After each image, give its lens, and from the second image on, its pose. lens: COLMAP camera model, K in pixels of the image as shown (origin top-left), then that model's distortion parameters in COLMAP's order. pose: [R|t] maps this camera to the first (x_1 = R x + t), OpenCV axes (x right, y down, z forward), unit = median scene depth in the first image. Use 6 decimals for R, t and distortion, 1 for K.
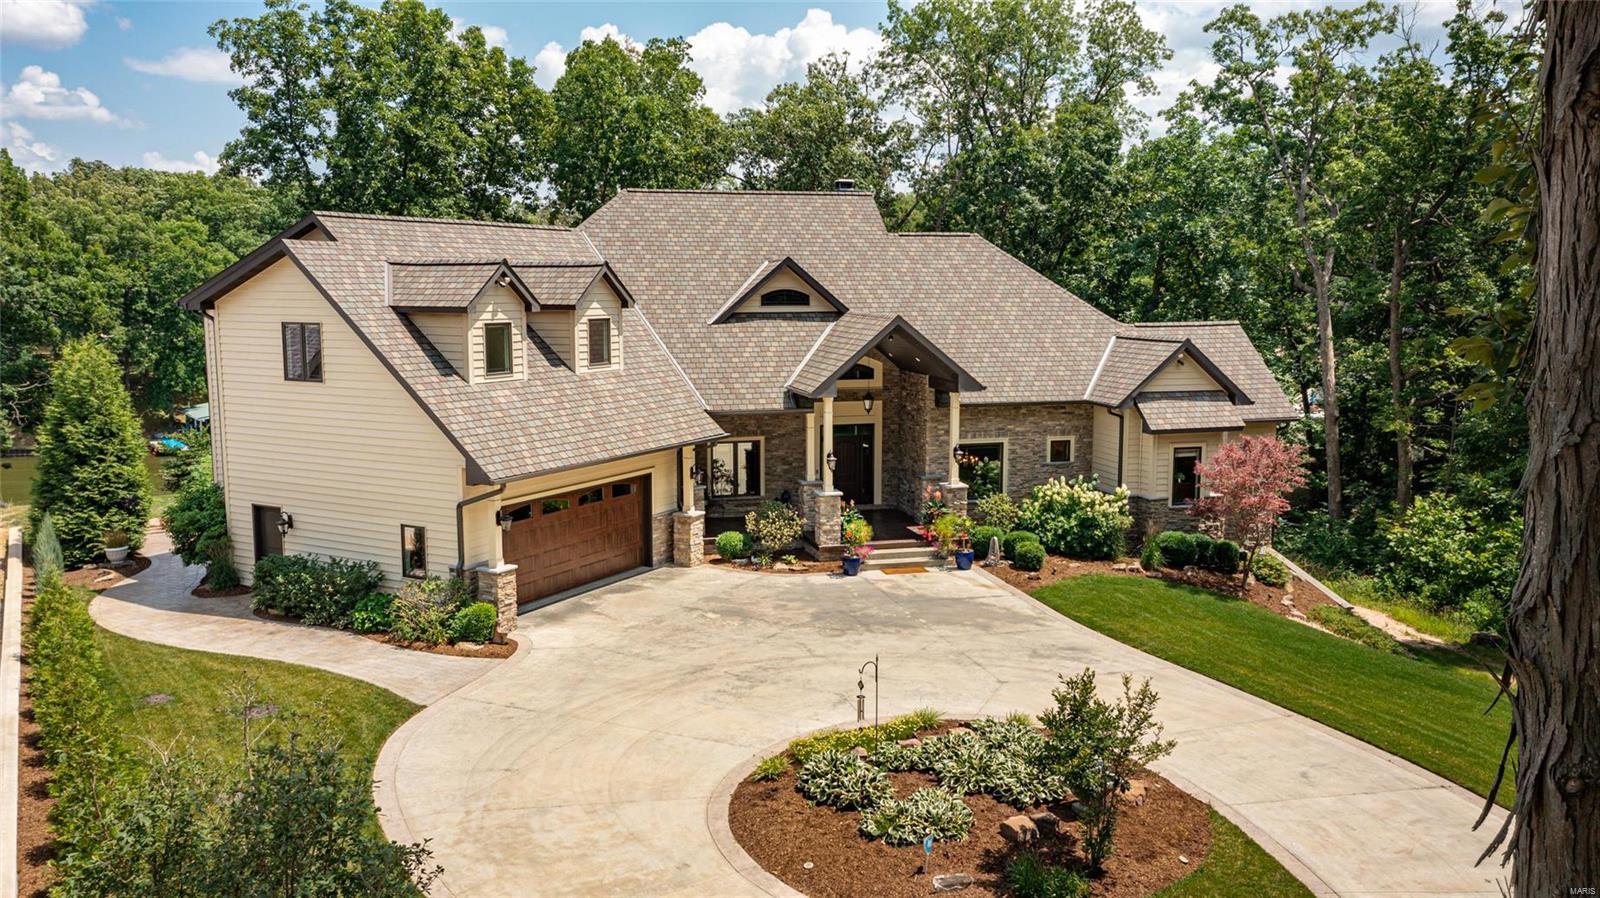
lens RADIAL K [[1266.6, 0, 800.0], [0, 1266.6, 449.0], [0, 0, 1]] dist [0.018682, 0.000485]
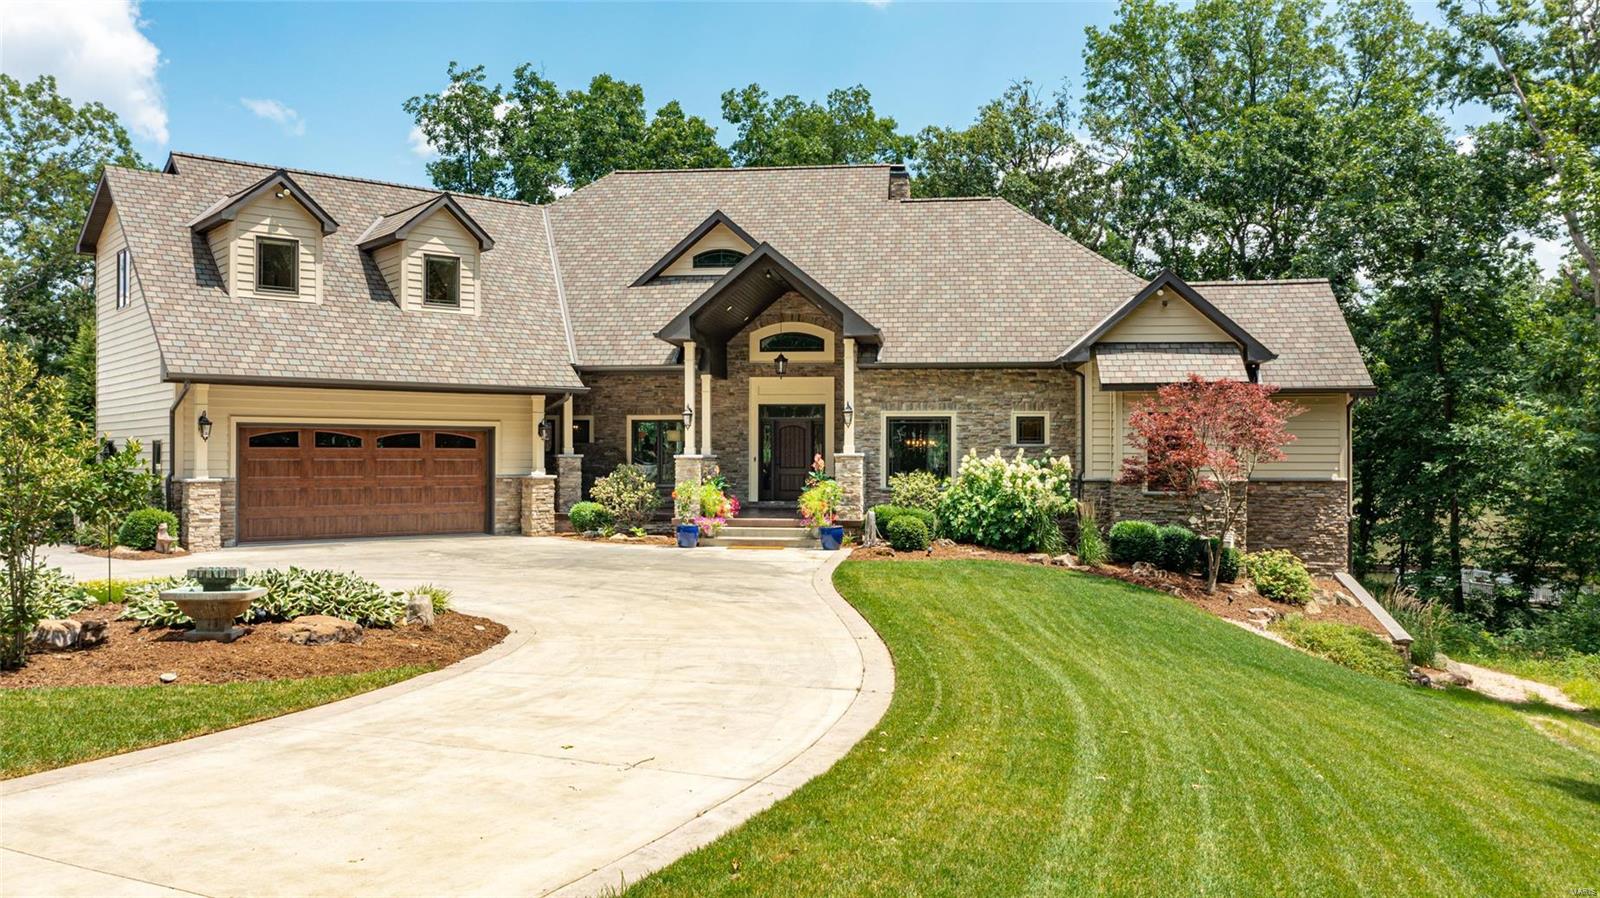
lens RADIAL K [[1266.6, 0, 800.0], [0, 1266.6, 449.0], [0, 0, 1]] dist [0.018682, 0.000485]
pose [[0.927259, -0.000234, -0.374420, 0.394117], [-0.051959, 0.990244, -0.129295, 0.130884], [0.370797, 0.139344, 0.918201, 0.246067]]
